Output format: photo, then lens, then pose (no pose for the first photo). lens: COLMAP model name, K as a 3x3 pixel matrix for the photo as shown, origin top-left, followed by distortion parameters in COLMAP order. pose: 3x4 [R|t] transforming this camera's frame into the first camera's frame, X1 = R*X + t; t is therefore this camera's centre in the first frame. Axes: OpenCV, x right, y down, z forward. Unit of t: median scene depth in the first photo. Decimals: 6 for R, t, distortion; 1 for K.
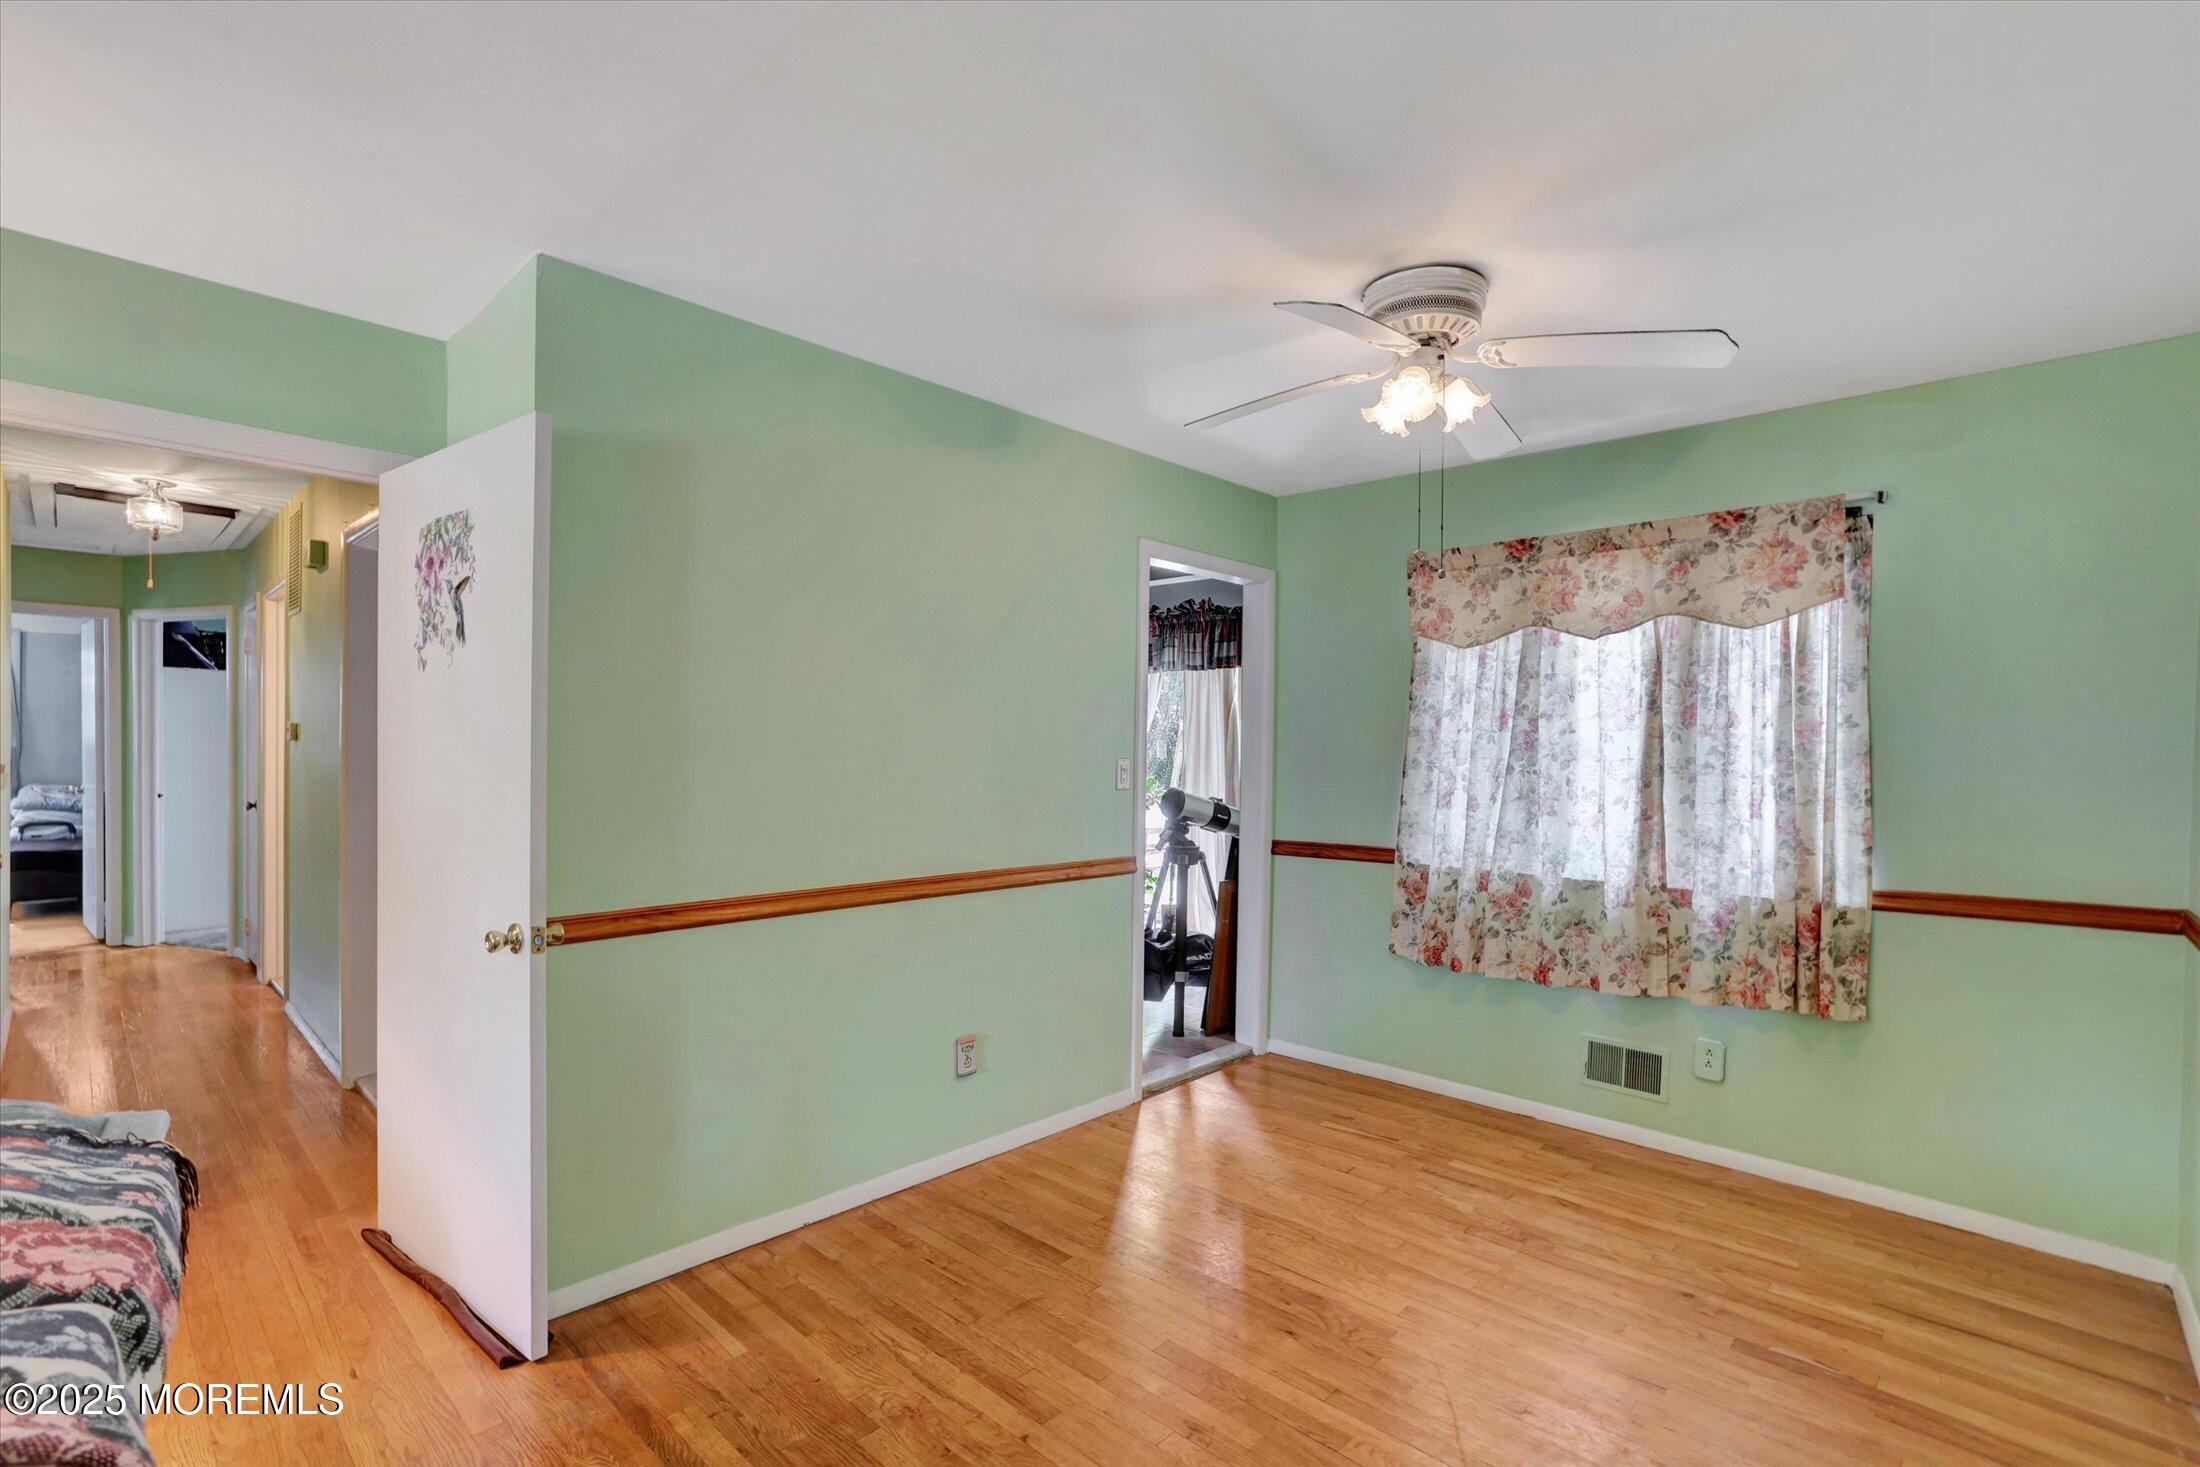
lens RADIAL K [[1003.6, 0, 1113.6], [0, 1003.6, 762.2], [0, 0, 1]] dist [-0.053911, 0.025897]
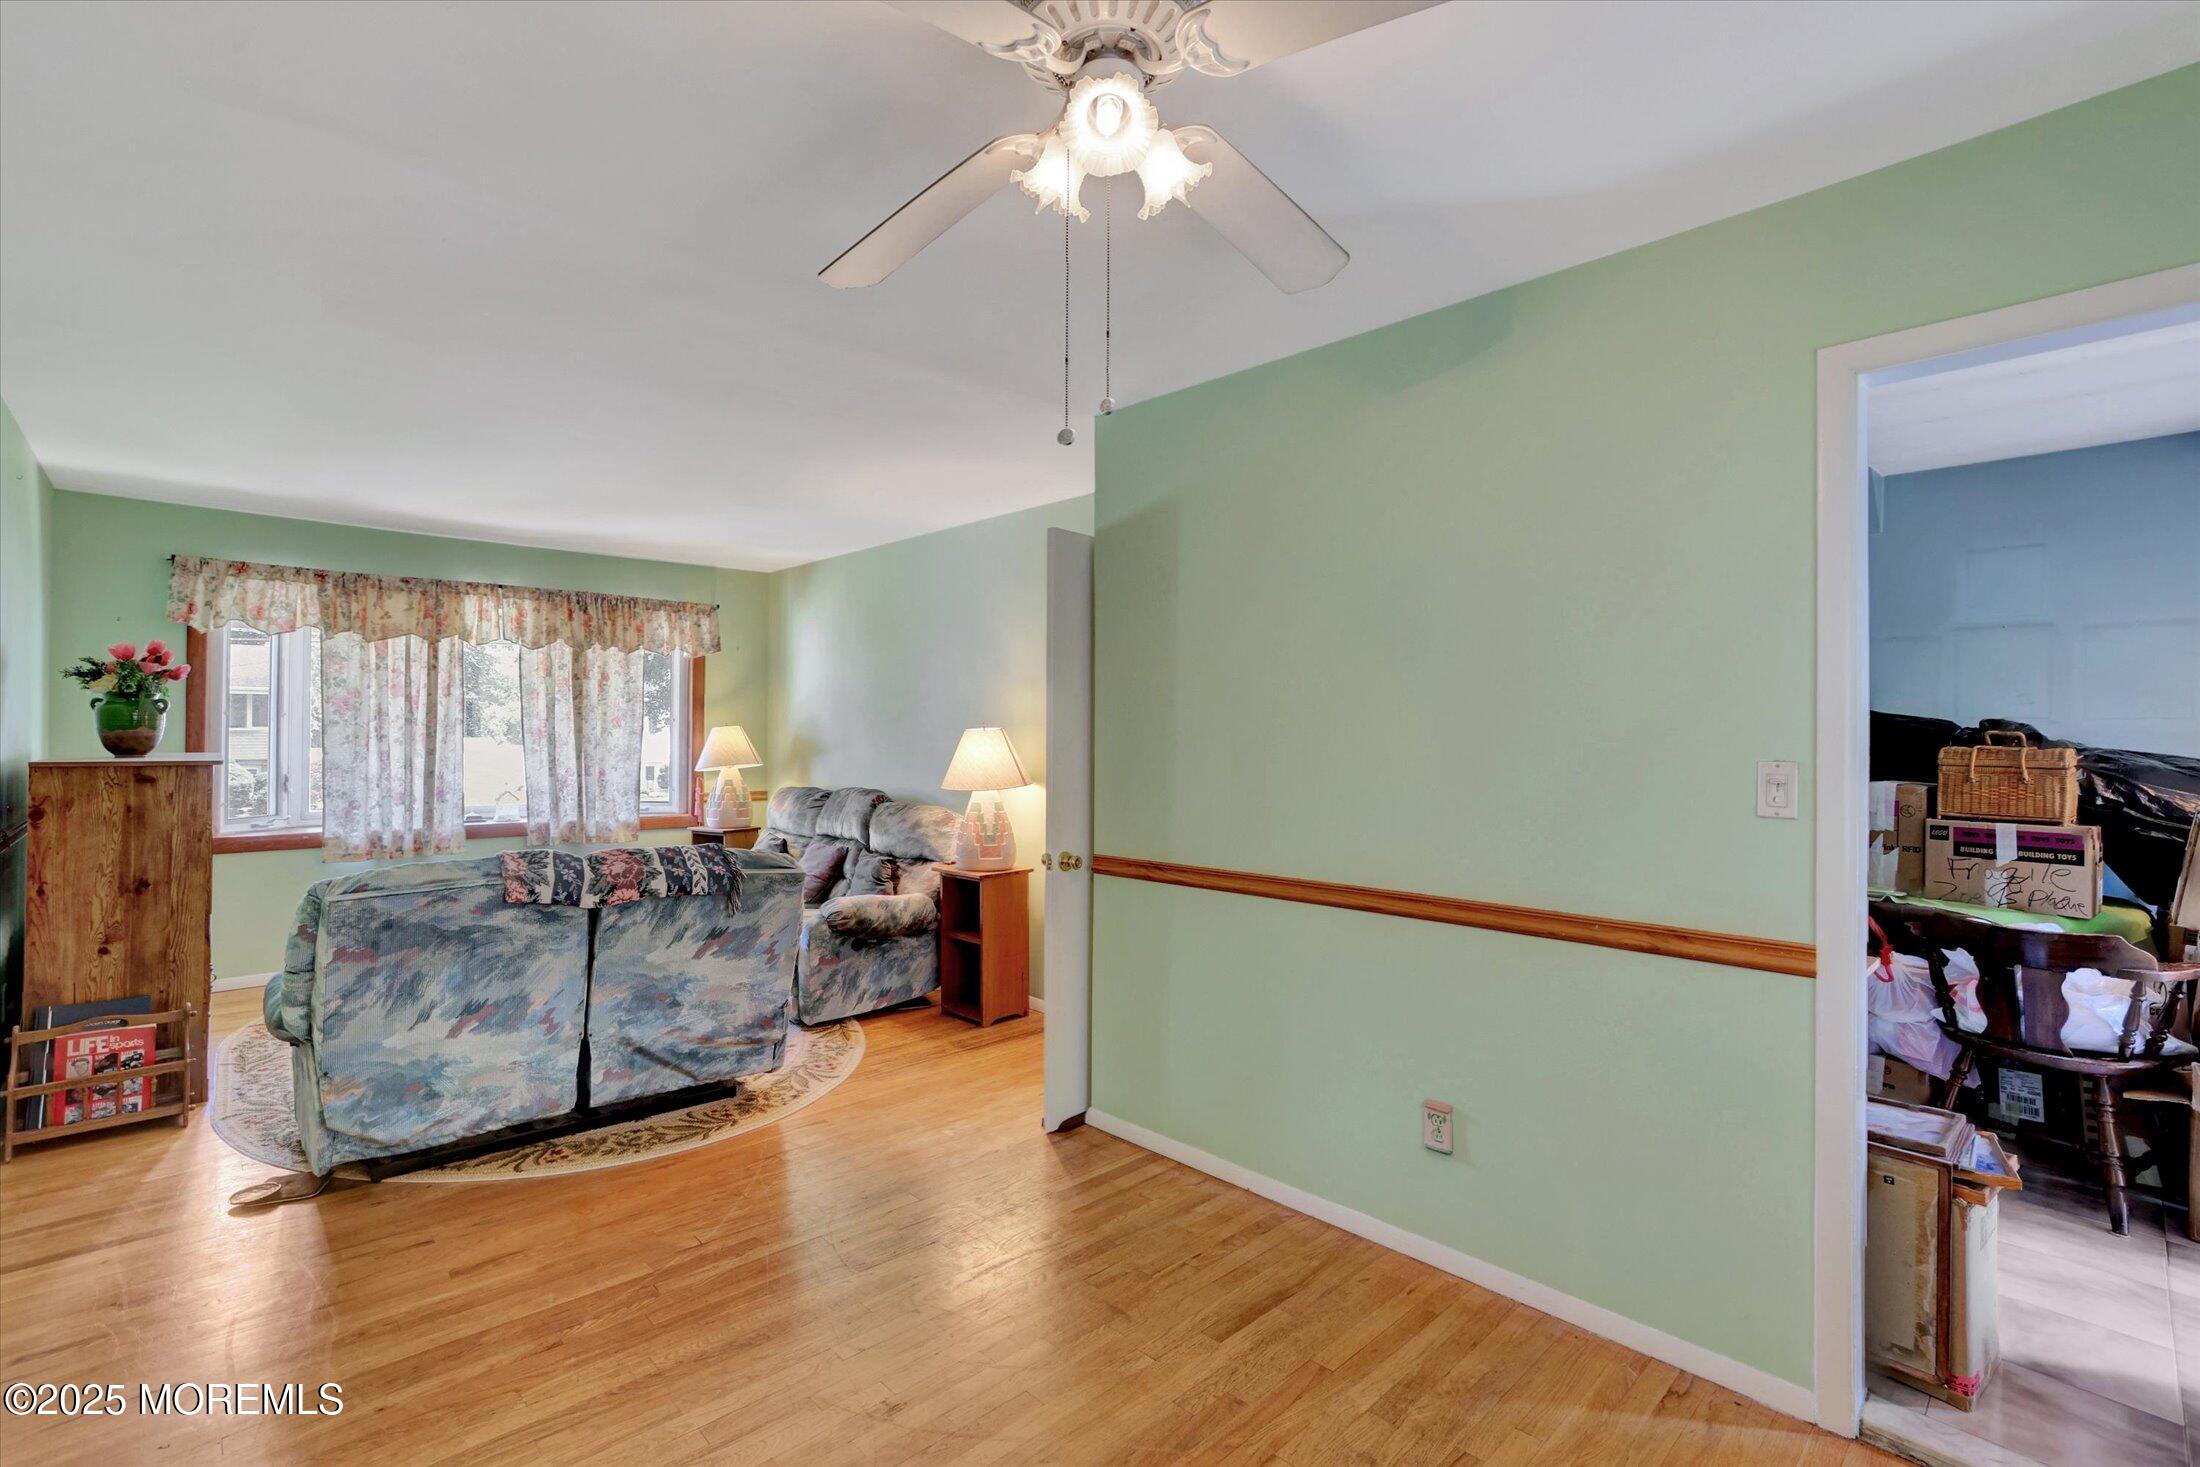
lens RADIAL K [[1003.6, 0, 1087.3], [0, 1003.6, 719.1], [0, 0, 1]] dist [-0.053911, 0.025897]
pose [[-0.069288, -0.031880, -0.997087, 0.653741], [-0.027567, 0.999169, -0.030031, -0.000351], [0.997216, 0.025406, -0.070109, 0.747480]]
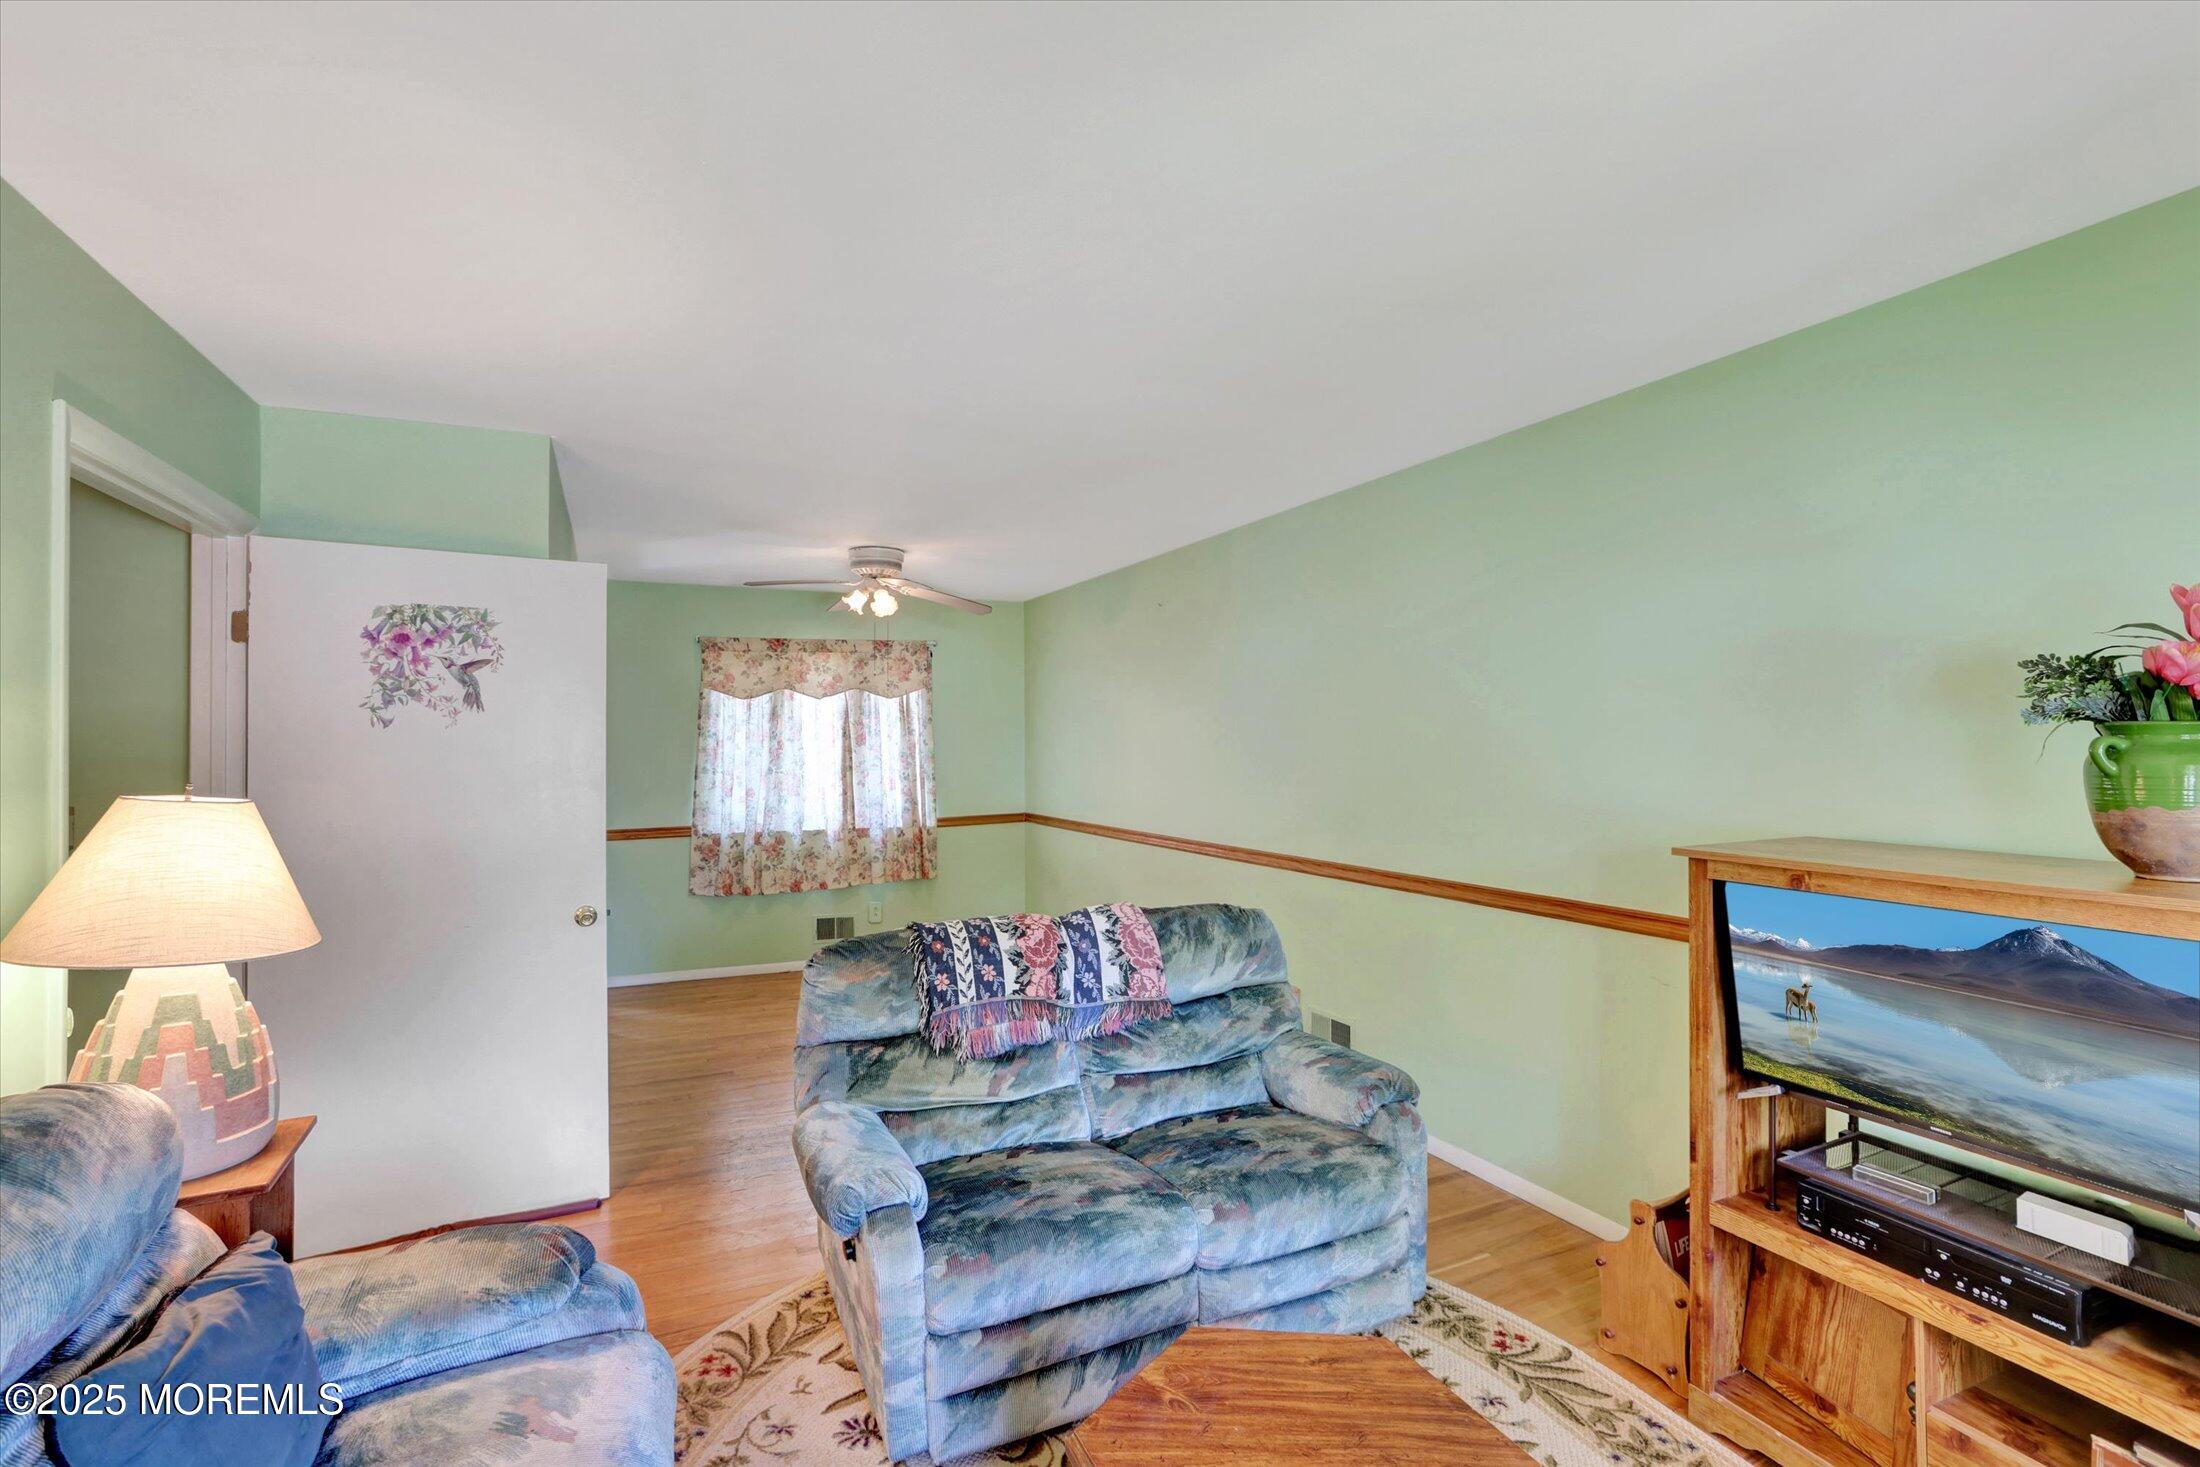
lens RADIAL K [[1003.6, 0, 1094.2], [0, 1003.6, 746.5], [0, 0, 1]] dist [-0.053911, 0.025897]
pose [[0.368670, -0.021137, 0.929320, -1.106971], [0.026657, 0.999571, 0.012160, -0.046525], [-0.929178, 0.020290, 0.369075, -0.169756]]
